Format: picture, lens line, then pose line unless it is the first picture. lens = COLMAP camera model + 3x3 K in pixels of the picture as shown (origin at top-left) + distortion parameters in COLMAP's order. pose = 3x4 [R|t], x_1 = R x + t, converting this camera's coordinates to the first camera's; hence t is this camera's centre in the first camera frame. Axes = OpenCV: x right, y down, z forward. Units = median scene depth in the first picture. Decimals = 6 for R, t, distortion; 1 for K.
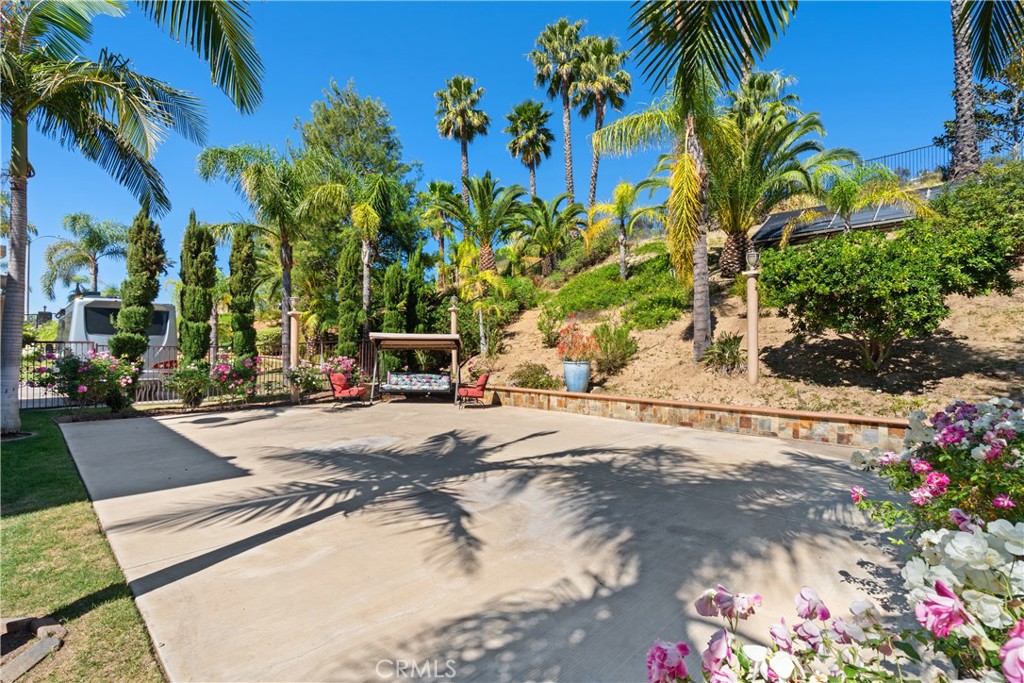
lens RADIAL K [[465.8, 0, 512.8], [0, 465.8, 346.7], [0, 0, 1]] dist [0.000766, 0.000150]
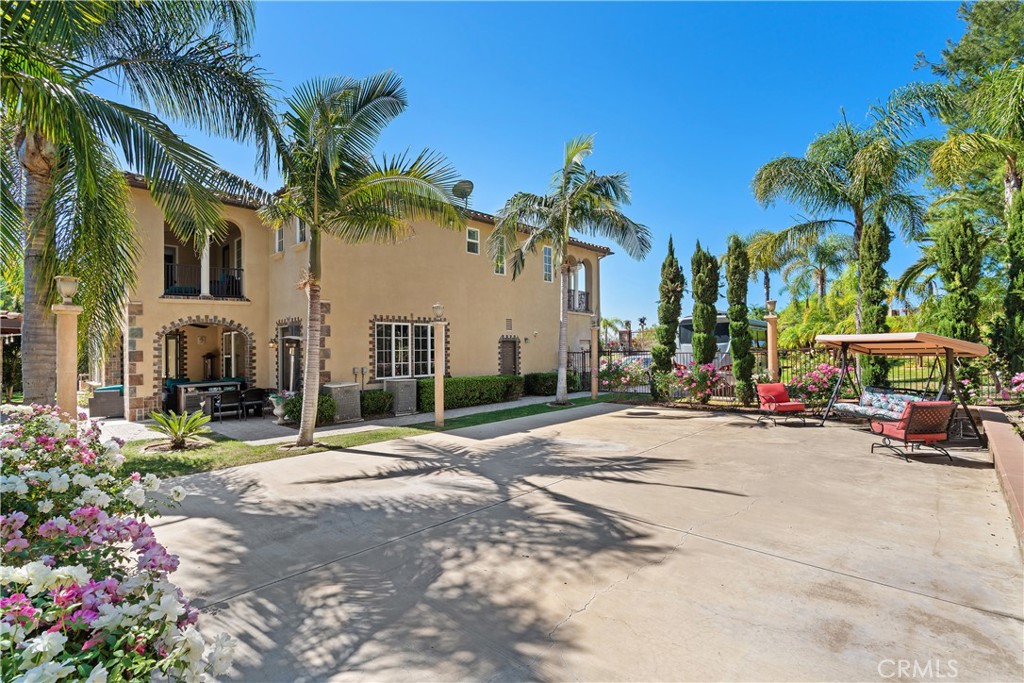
lens RADIAL K [[465.8, 0, 512.8], [0, 465.8, 346.7], [0, 0, 1]] dist [0.000766, 0.000150]
pose [[0.002364, -0.014056, -0.999898, 1.153048], [0.025819, 0.999569, -0.013990, -0.031393], [0.999664, -0.025783, 0.002725, 1.160261]]
